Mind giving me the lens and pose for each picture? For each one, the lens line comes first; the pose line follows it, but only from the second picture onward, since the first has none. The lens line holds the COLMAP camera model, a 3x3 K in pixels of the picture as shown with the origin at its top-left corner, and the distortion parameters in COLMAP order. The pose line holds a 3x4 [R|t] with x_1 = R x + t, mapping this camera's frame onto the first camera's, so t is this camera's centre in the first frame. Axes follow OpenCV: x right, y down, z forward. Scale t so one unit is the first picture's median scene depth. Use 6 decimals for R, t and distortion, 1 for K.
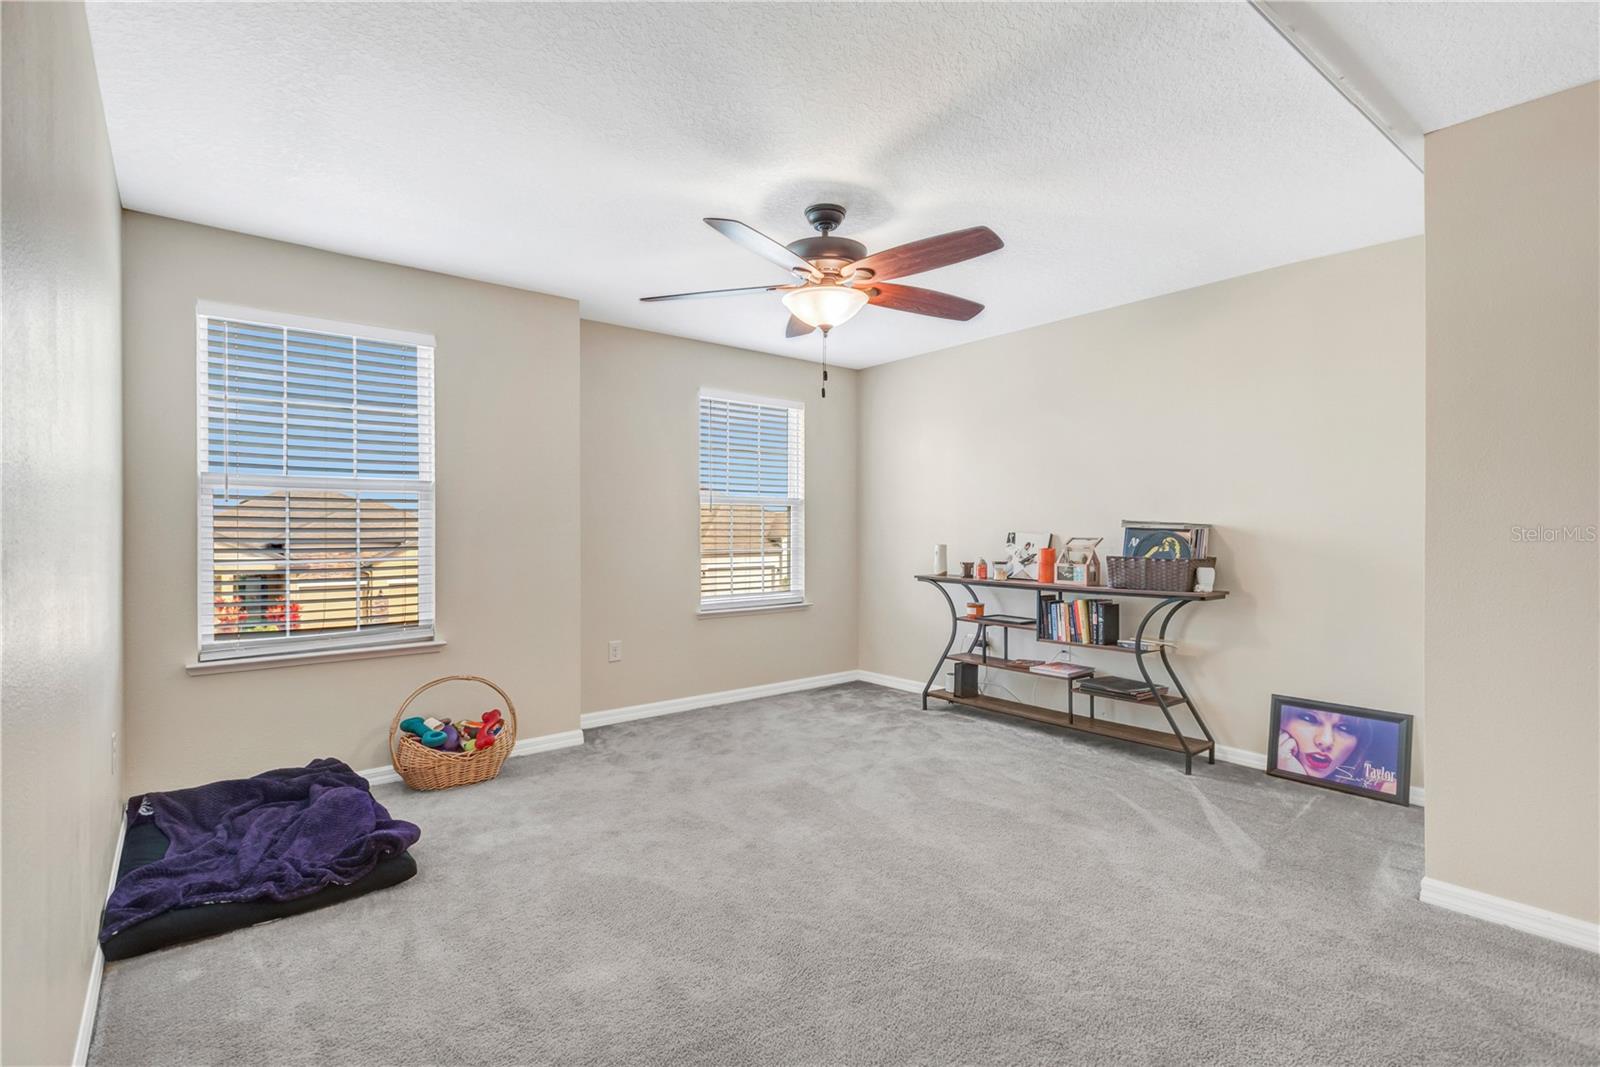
lens RADIAL K [[750.9, 0, 800.0], [0, 750.9, 533.5], [0, 0, 1]] dist [0.016906, -0.005939]
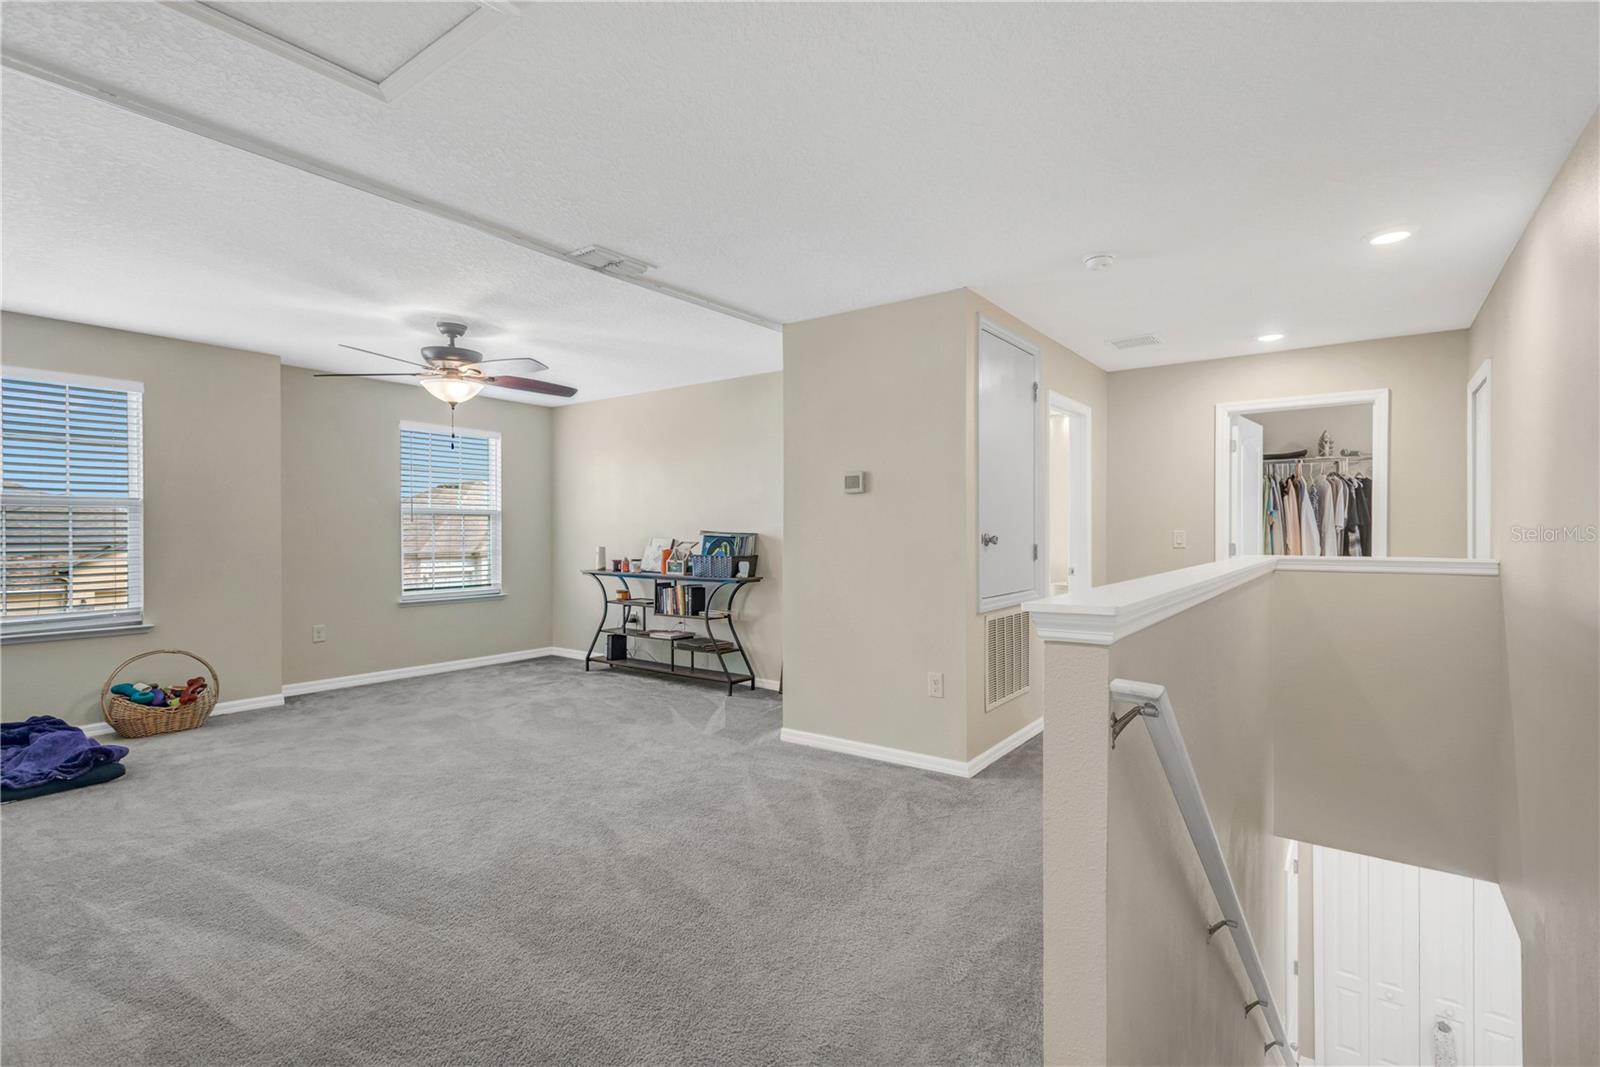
lens RADIAL K [[750.1, 0, 802.3], [0, 750.1, 536.6], [0, 0, 1]] dist [0.021835, -0.010933]
pose [[0.967943, 0.001248, 0.251165, 0.253063], [-0.001925, 0.999995, 0.002448, -0.009640], [-0.251161, -0.002853, 0.967941, -0.483279]]
